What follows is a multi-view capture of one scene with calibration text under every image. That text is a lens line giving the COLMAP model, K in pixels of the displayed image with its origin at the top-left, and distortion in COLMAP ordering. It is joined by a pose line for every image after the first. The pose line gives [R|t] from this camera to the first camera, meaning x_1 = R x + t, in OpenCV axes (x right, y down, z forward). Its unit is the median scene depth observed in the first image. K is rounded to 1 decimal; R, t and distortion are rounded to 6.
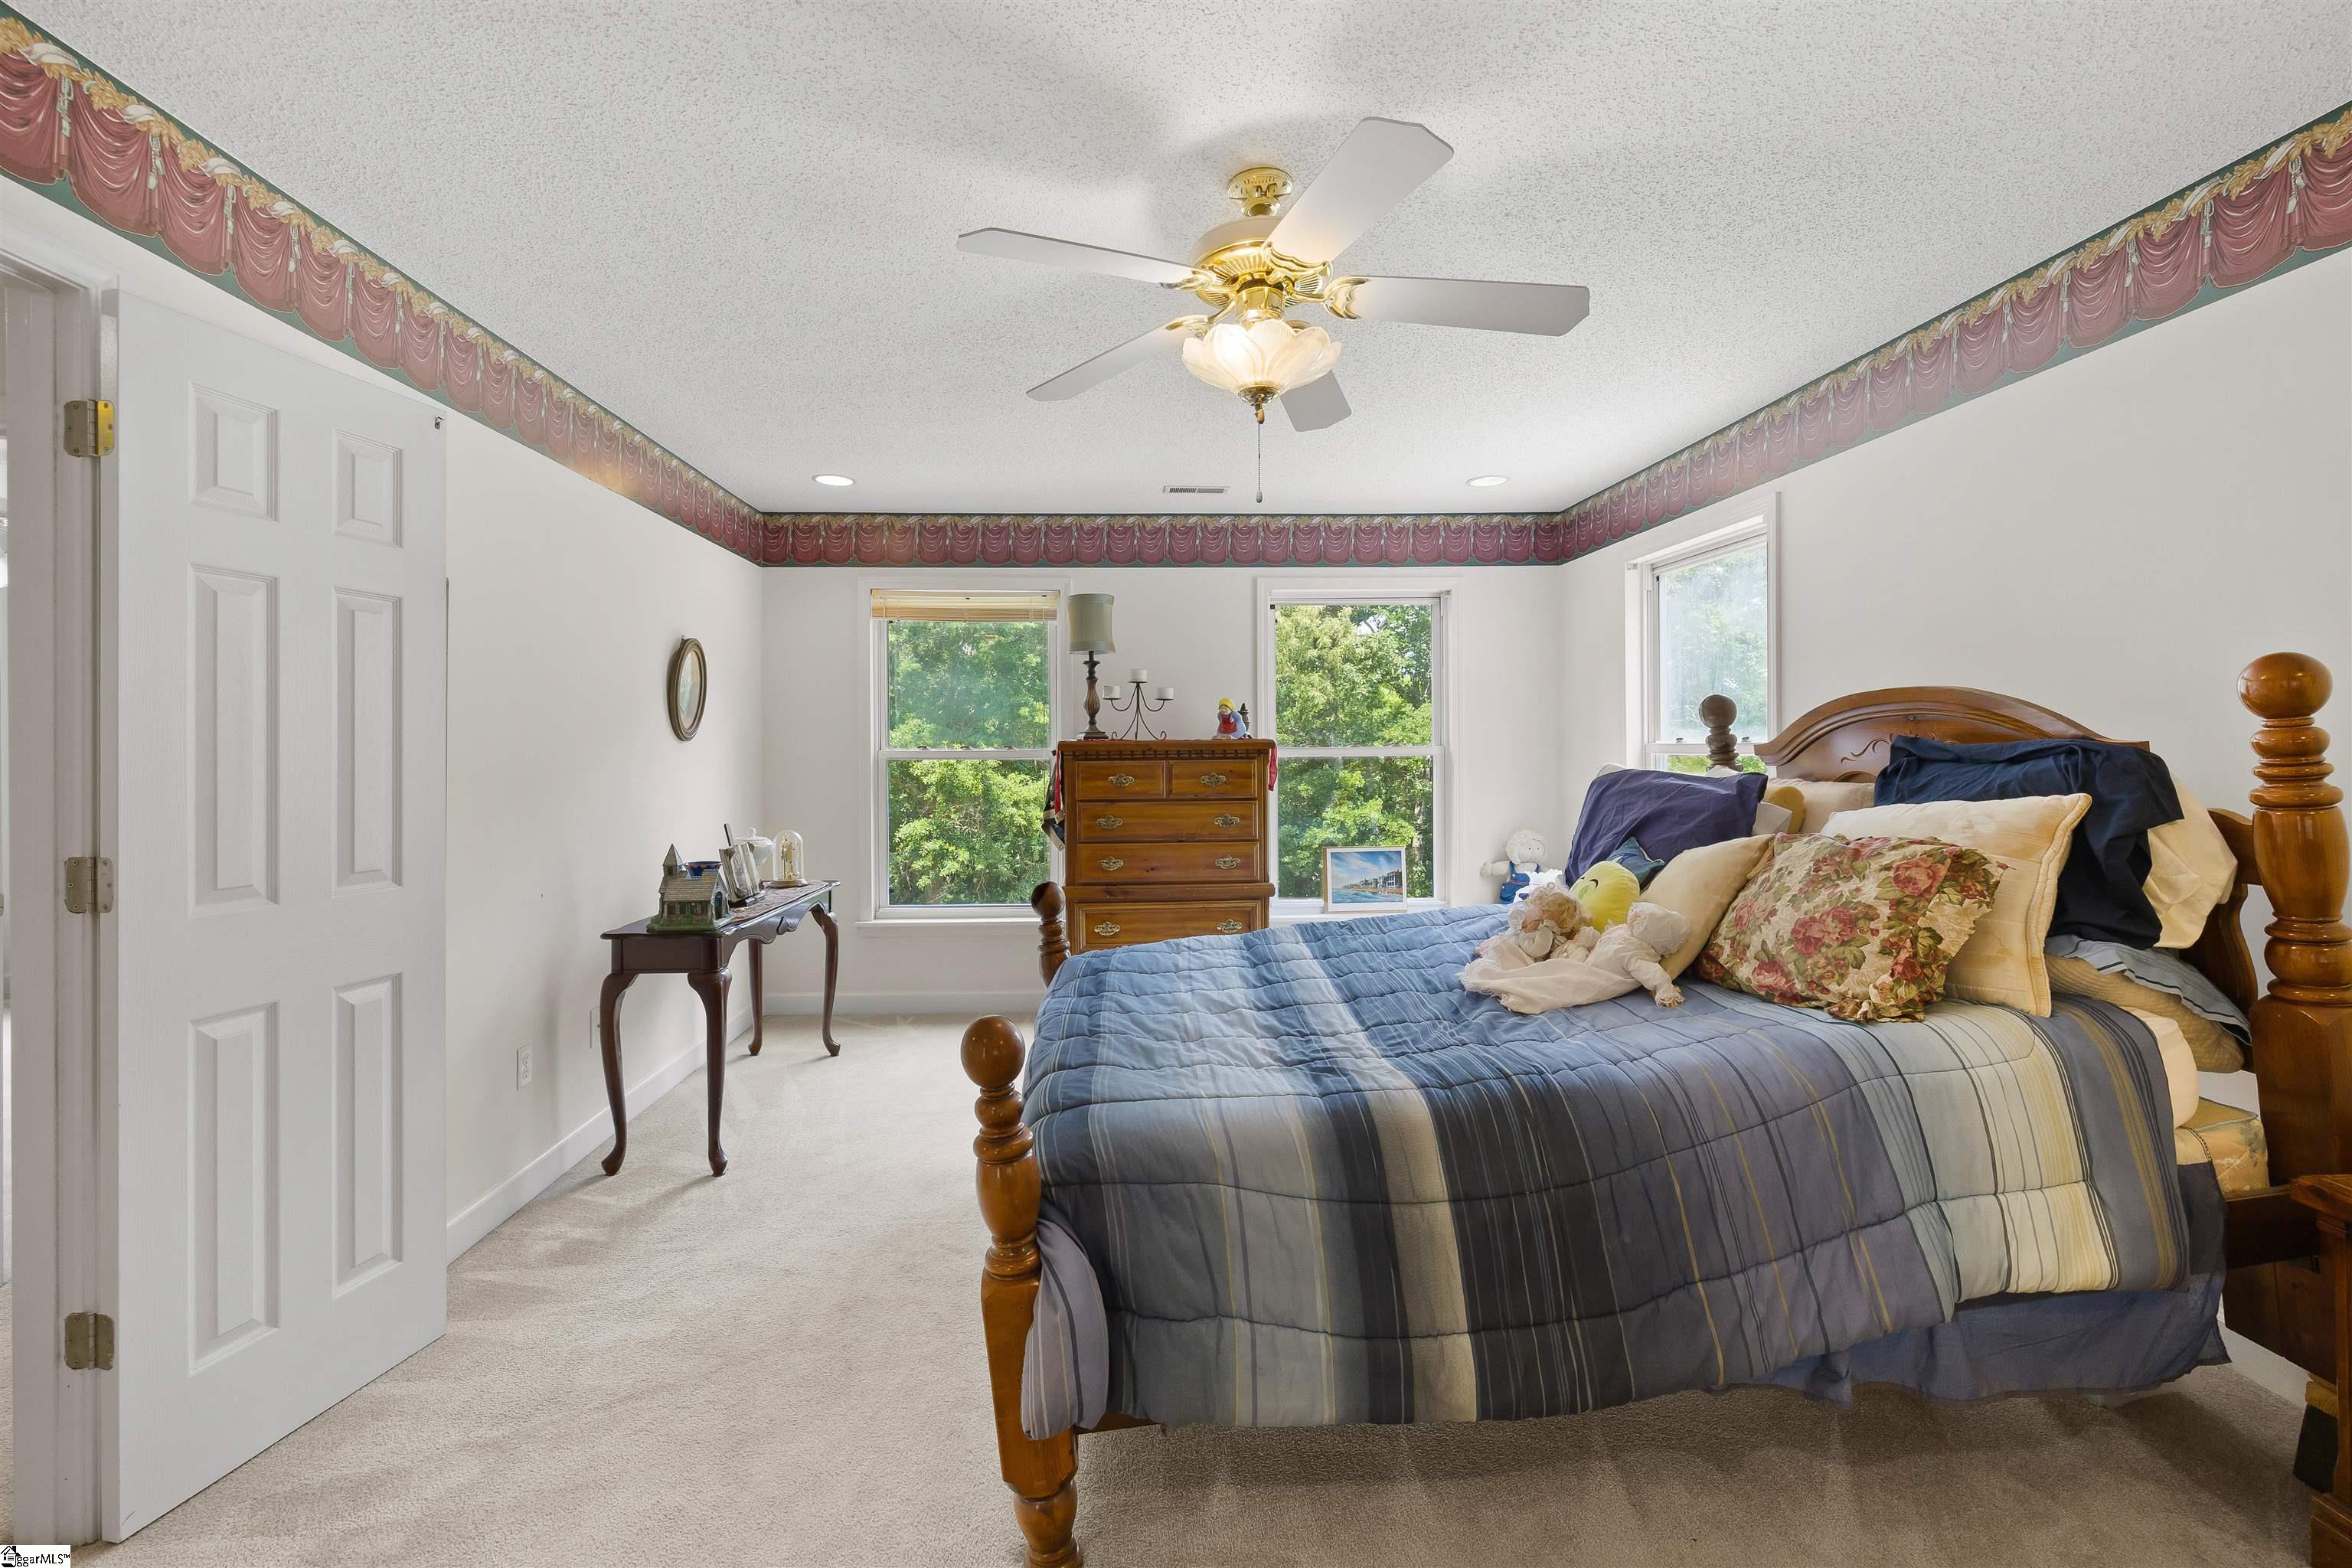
lens RADIAL K [[1019.2, 0, 1119.2], [0, 1019.2, 751.2], [0, 0, 1]] dist [-0.000984, 0.000003]
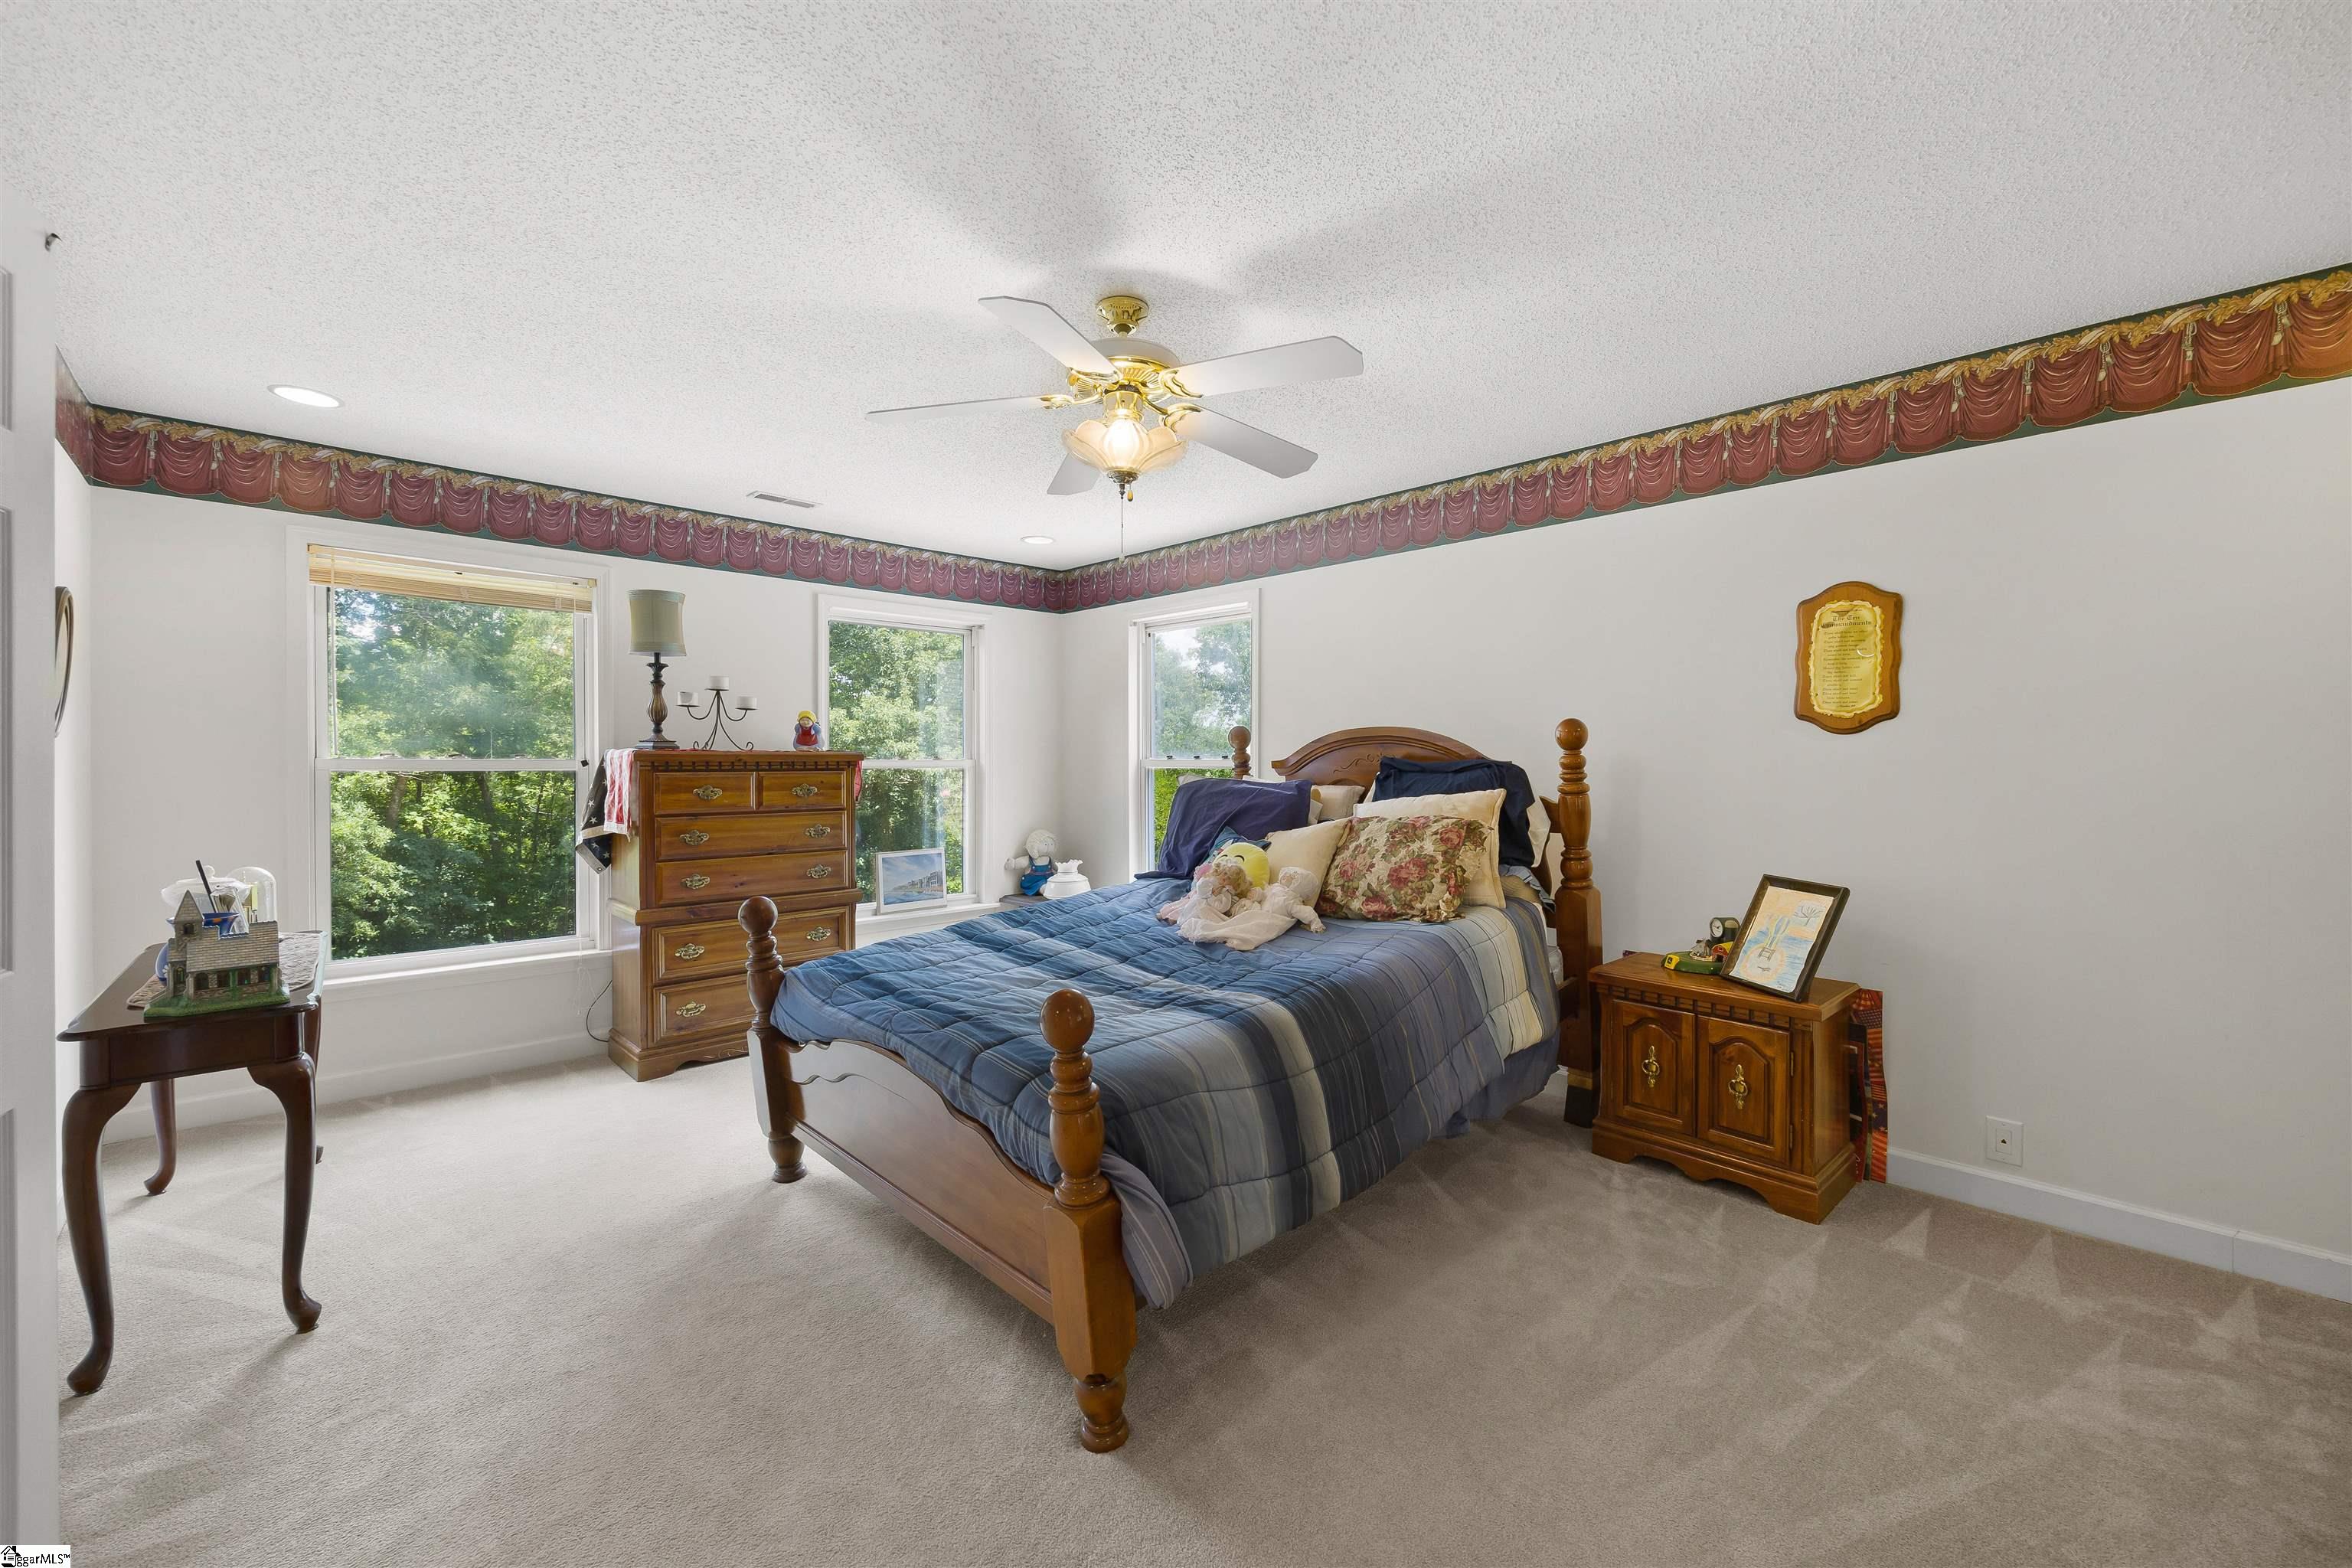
lens RADIAL K [[965.0, 0, 1201.9], [0, 965.0, 769.0], [0, 0, 1]] dist [-0.001333, -0.000170]
pose [[0.731763, 0.002679, 0.681554, -0.516609], [-0.005708, 0.999981, 0.002198, 0.003546], [-0.681535, -0.005499, 0.731765, 0.060662]]
